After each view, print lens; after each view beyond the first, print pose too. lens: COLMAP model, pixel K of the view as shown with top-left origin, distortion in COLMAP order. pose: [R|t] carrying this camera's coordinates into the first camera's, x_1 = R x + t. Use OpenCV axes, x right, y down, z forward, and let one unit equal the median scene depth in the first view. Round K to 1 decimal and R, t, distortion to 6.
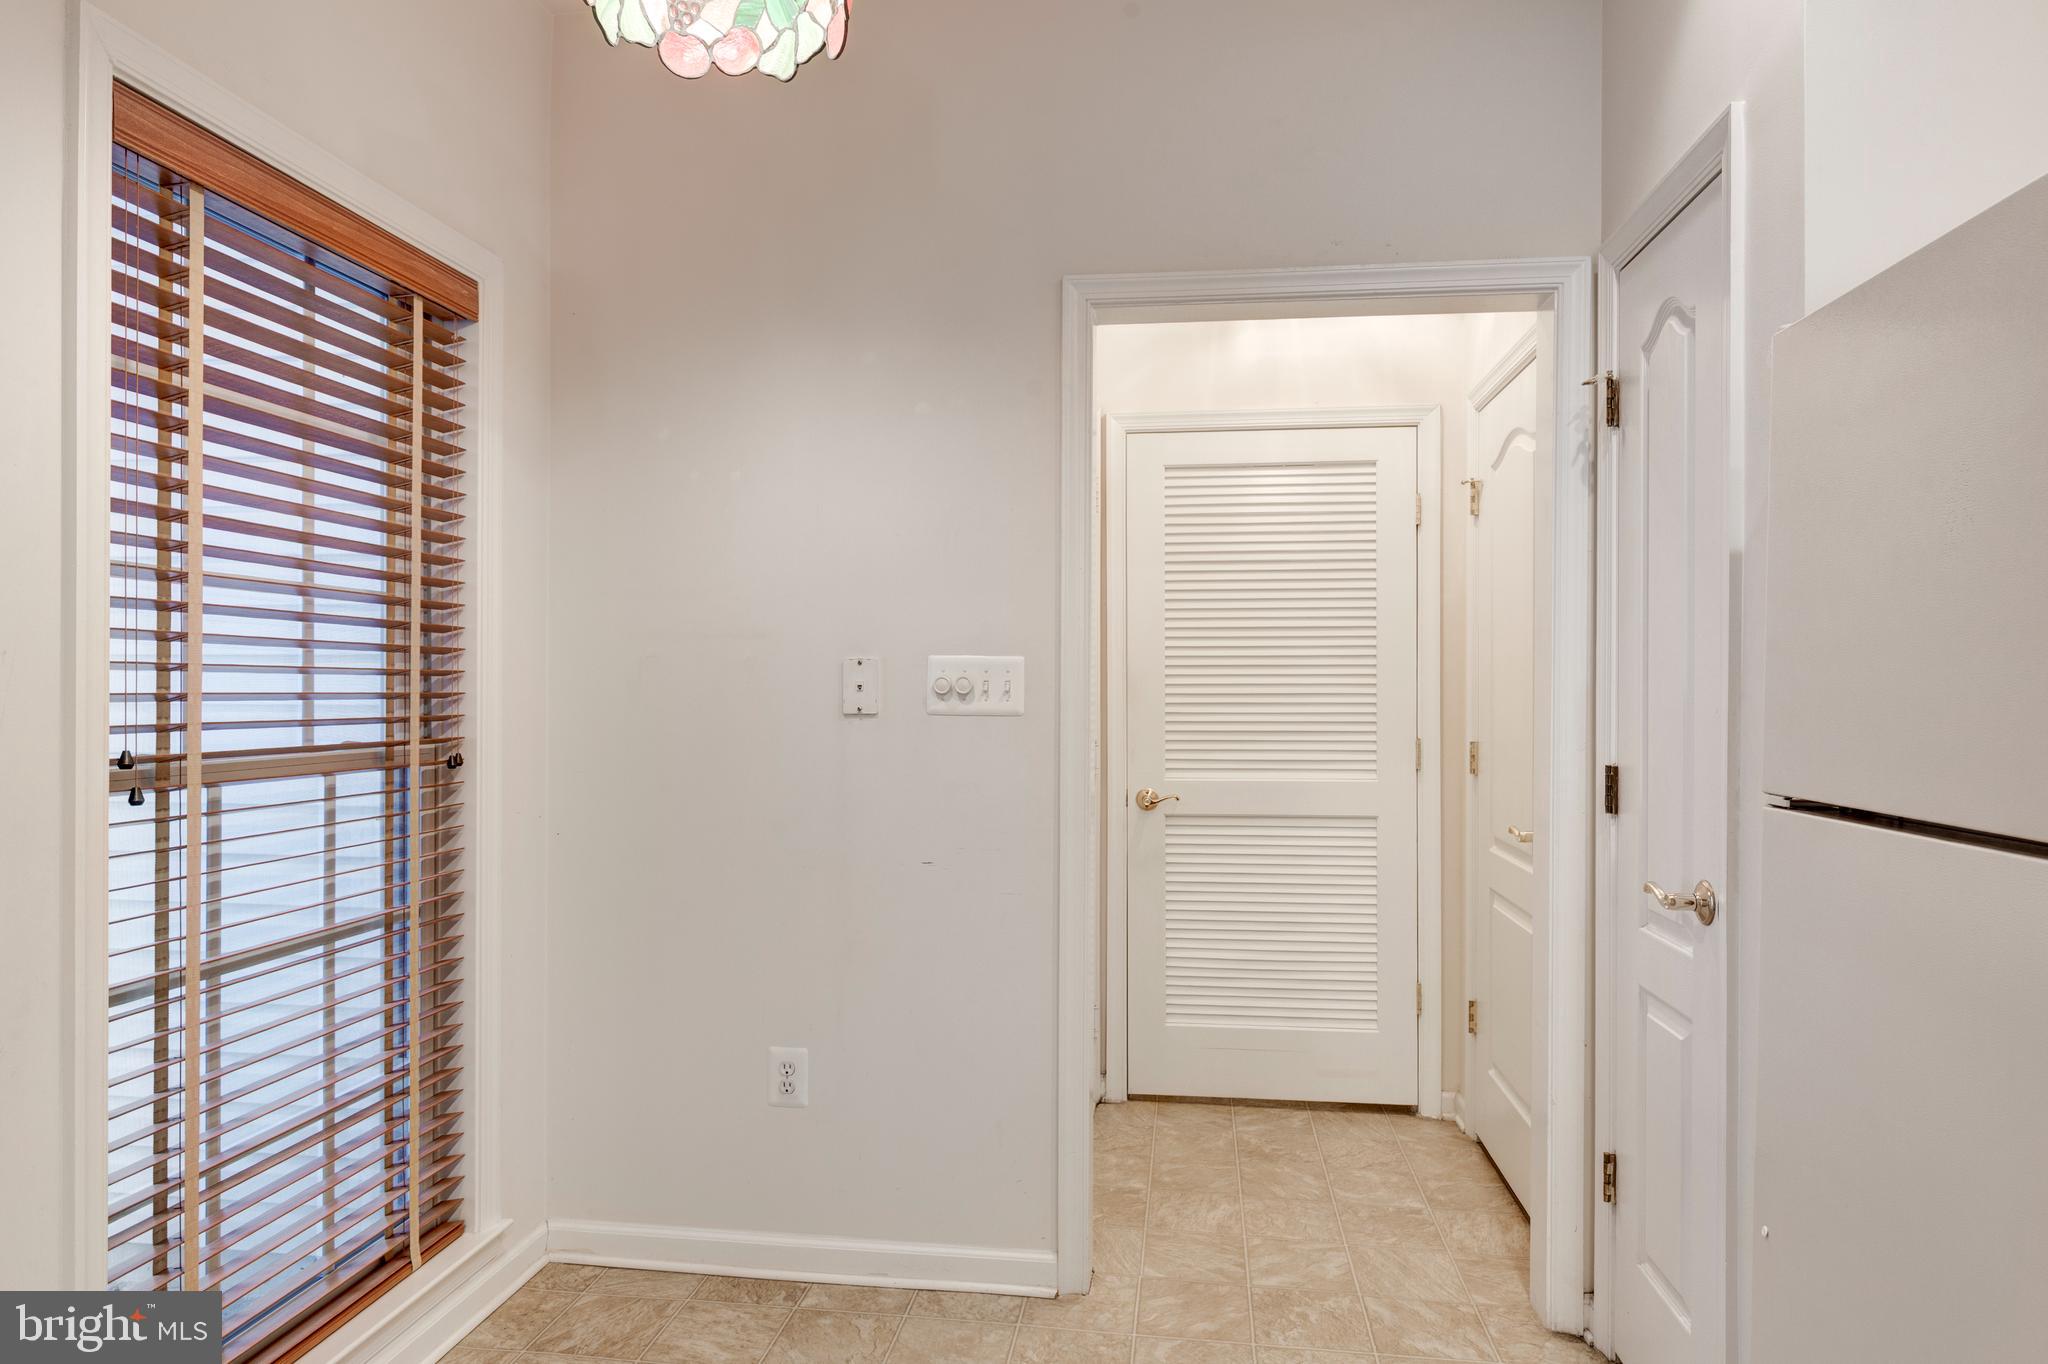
lens RADIAL K [[1208.0, 0, 1038.1], [0, 1208.0, 686.8], [0, 0, 1]] dist [0.000480, 0.003394]
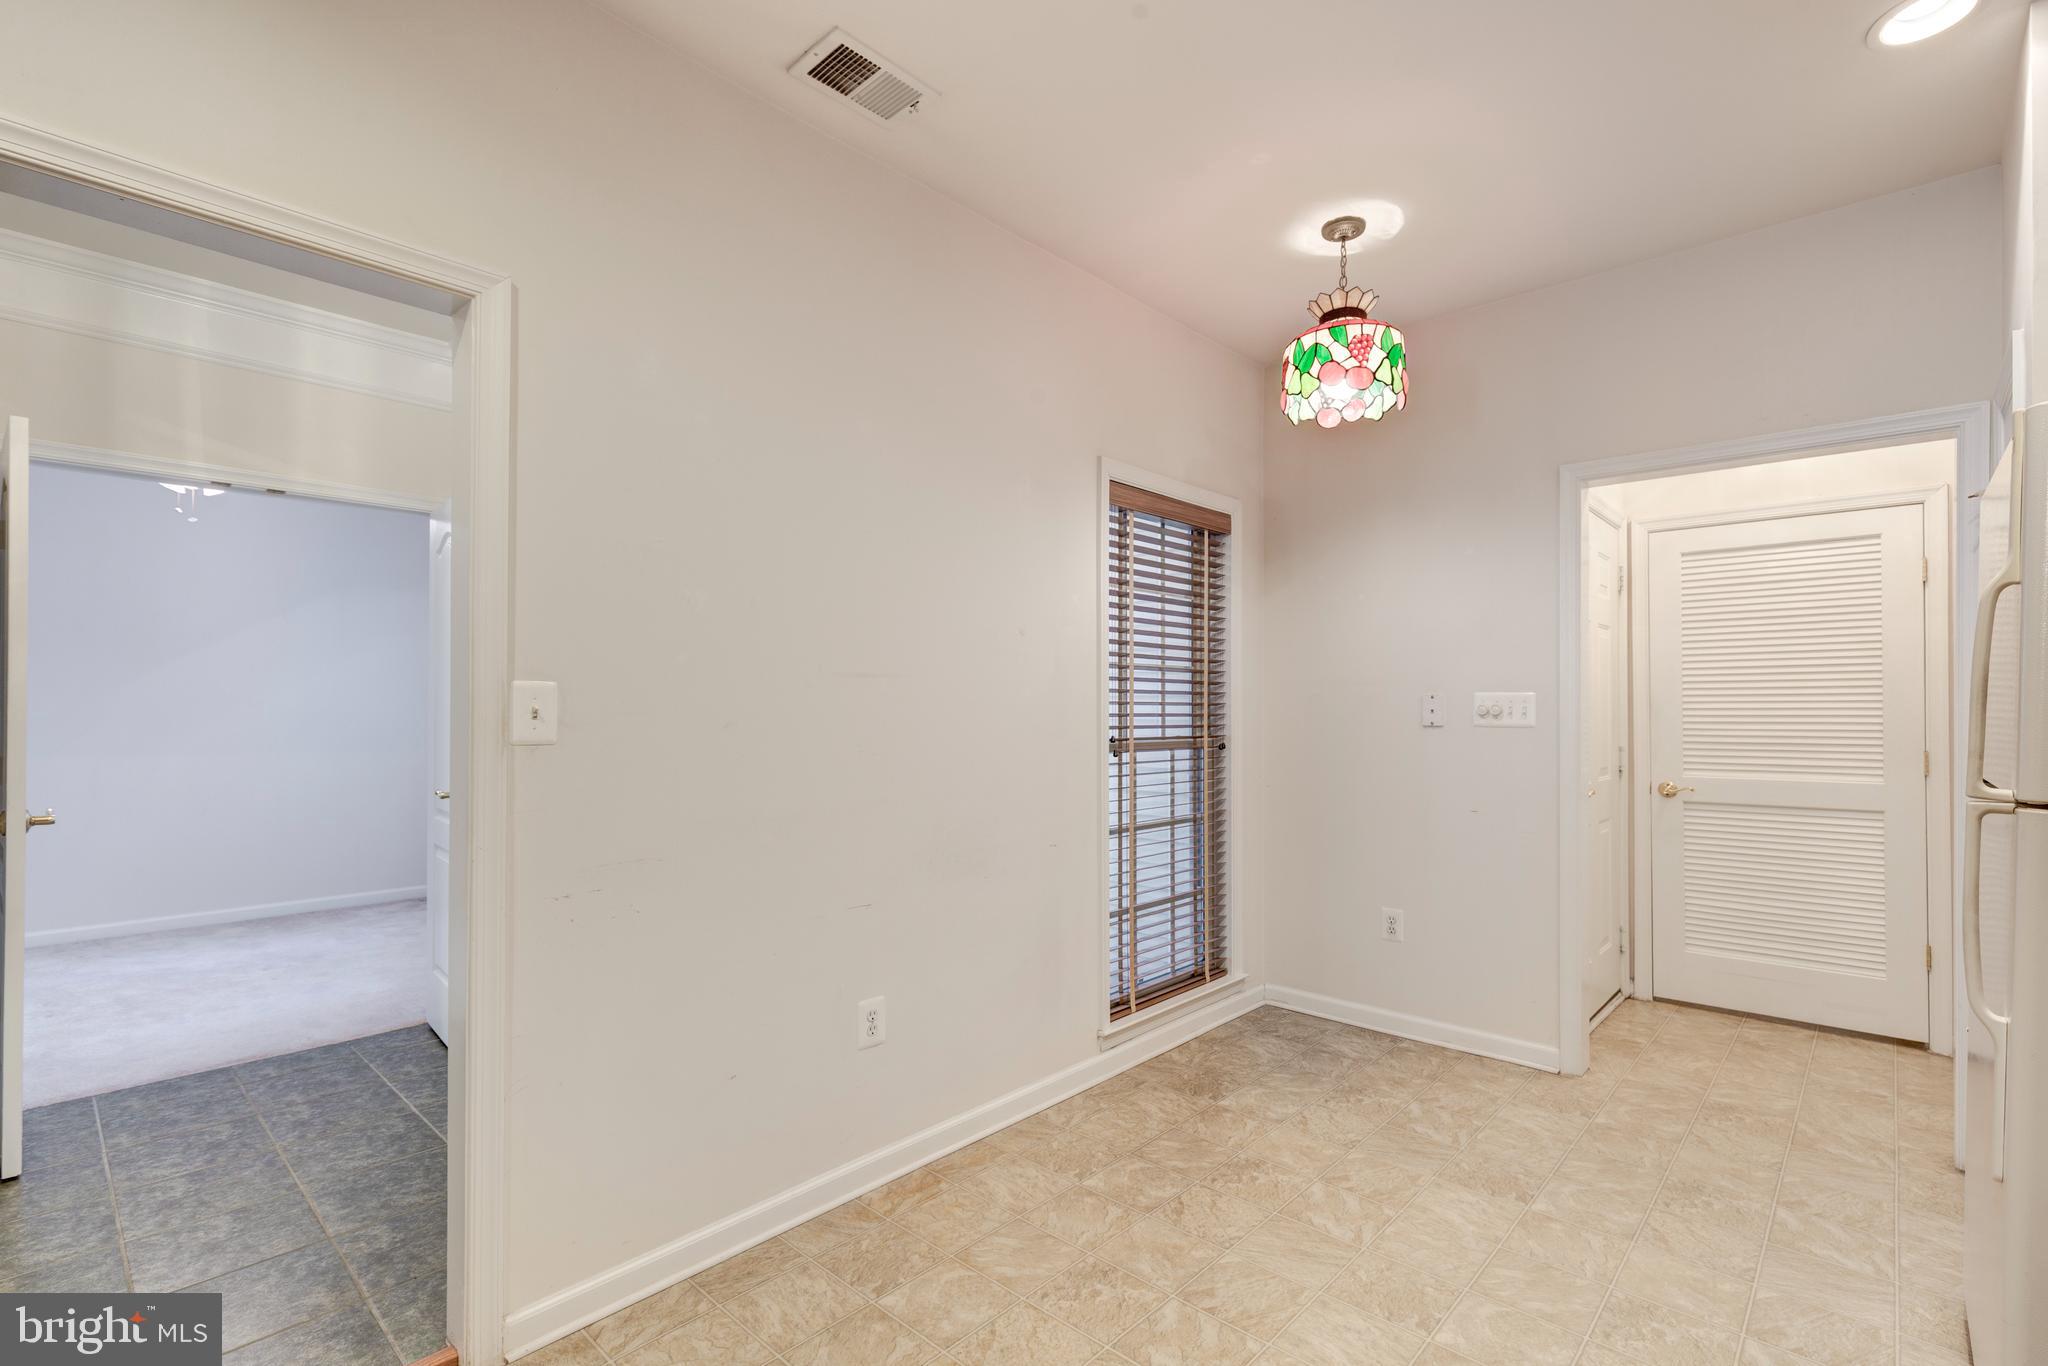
lens RADIAL K [[946.6, 0, 1011.3], [0, 946.6, 700.1], [0, 0, 1]] dist [0.003071, 0.000677]
pose [[0.810511, -0.007790, -0.585671, 0.180103], [0.001434, 0.999935, -0.011316, -0.000780], [0.585721, 0.008332, 0.810470, -0.535805]]
